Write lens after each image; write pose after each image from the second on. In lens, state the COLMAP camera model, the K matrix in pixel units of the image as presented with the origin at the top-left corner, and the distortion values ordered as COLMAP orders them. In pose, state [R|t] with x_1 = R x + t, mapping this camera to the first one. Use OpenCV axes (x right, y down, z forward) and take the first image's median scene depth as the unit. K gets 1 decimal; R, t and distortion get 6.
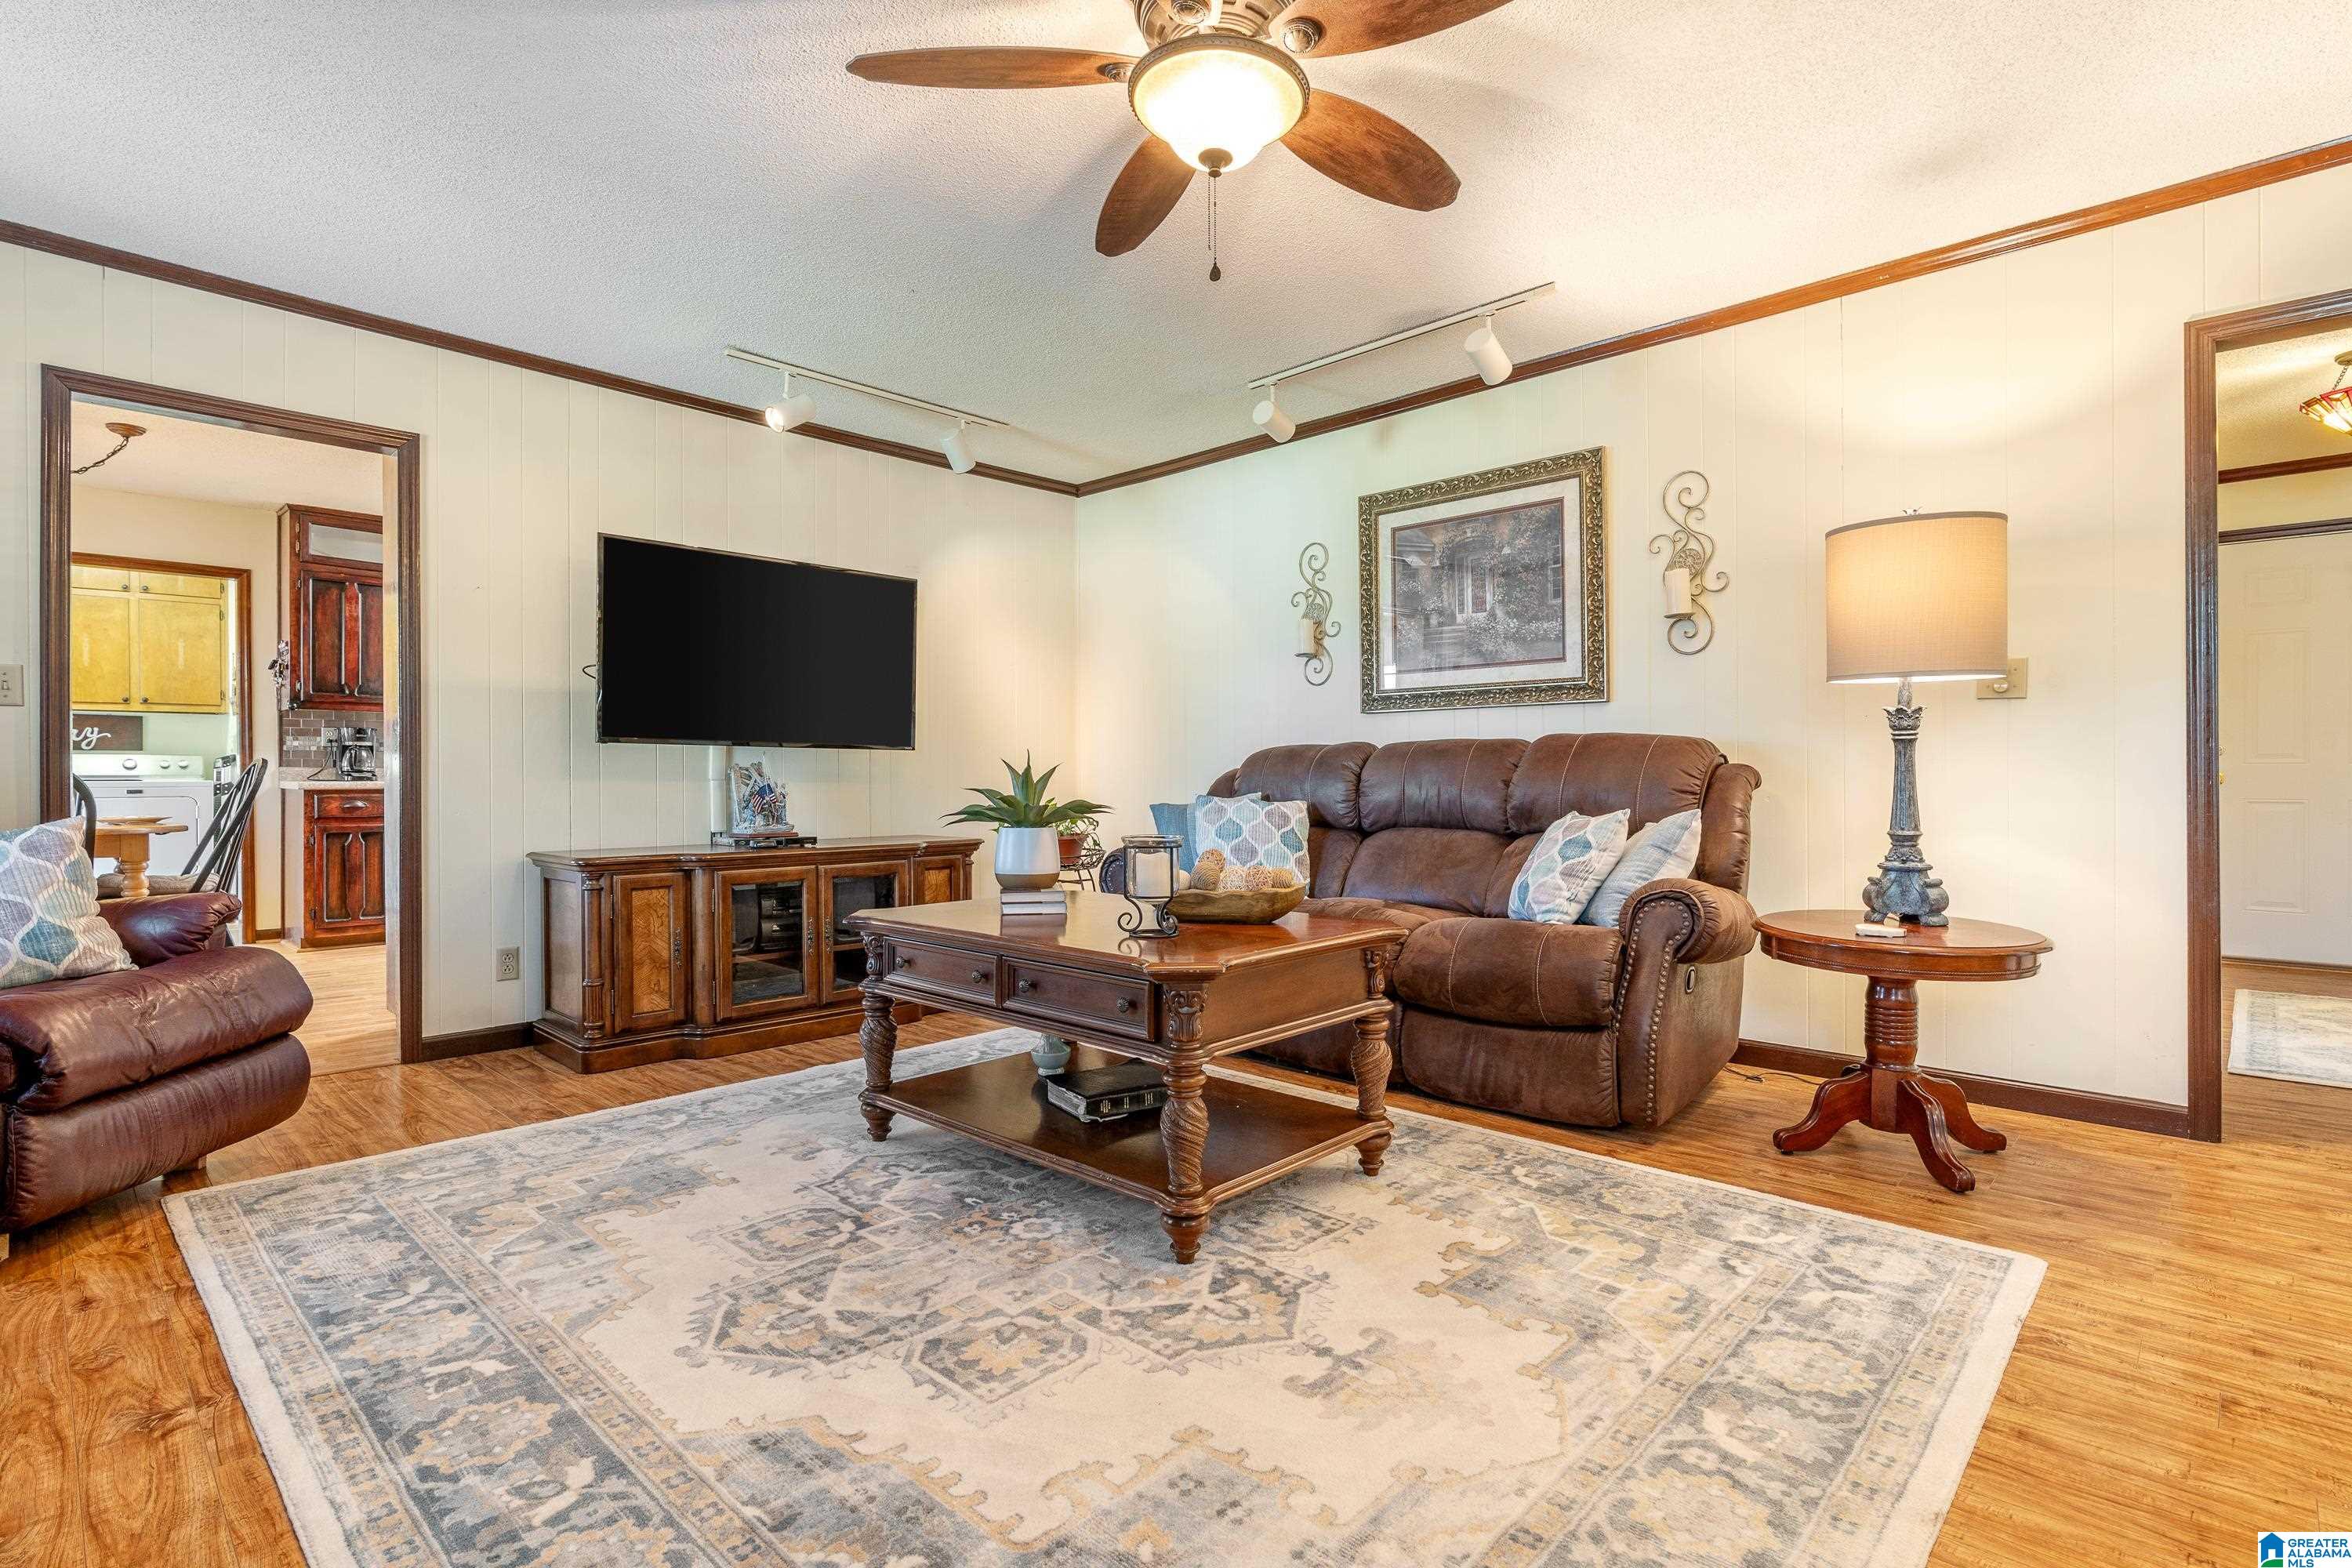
lens RADIAL K [[1118.3, 0, 1185.0], [0, 1118.3, 758.9], [0, 0, 1]] dist [-0.013418, 0.000674]
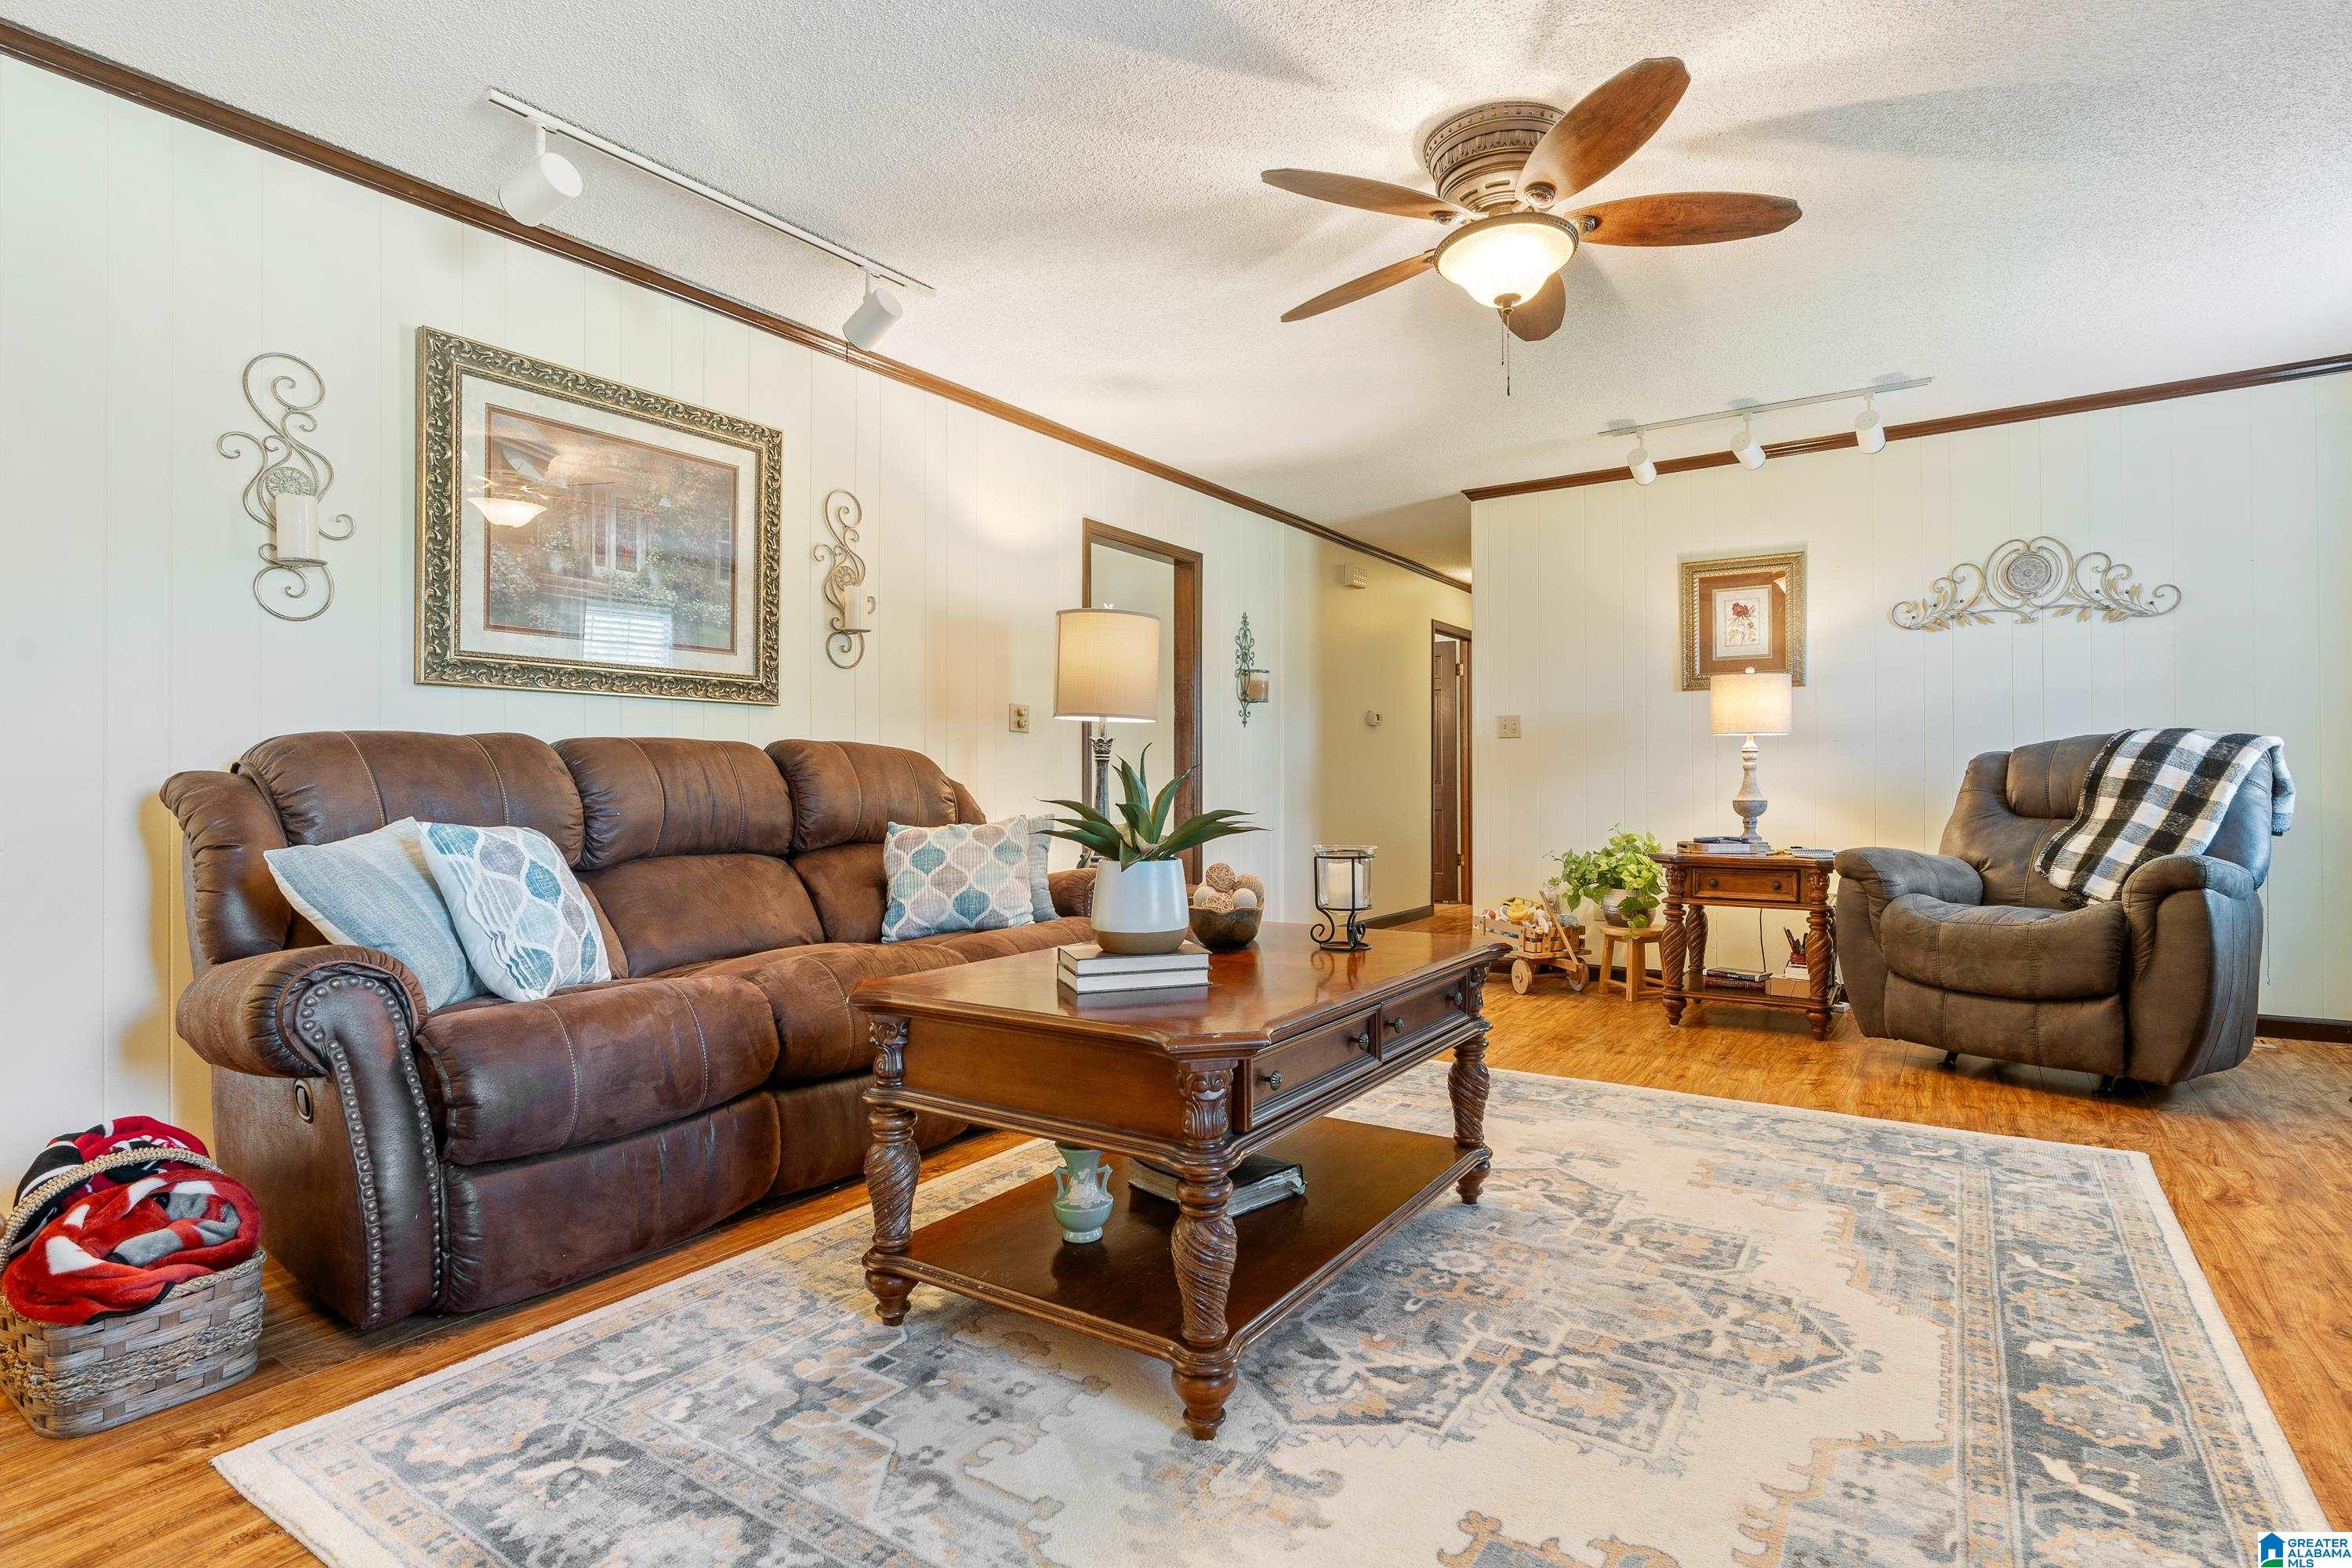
lens RADIAL K [[1180.8, 0, 1182.4], [0, 1180.8, 774.5], [0, 0, 1]] dist [-0.006469, 0.000018]
pose [[-0.176825, 0.009735, 0.984194, -1.074241], [-0.014883, 0.999810, -0.012564, 0.020707], [-0.984130, -0.016869, -0.176647, 1.400765]]
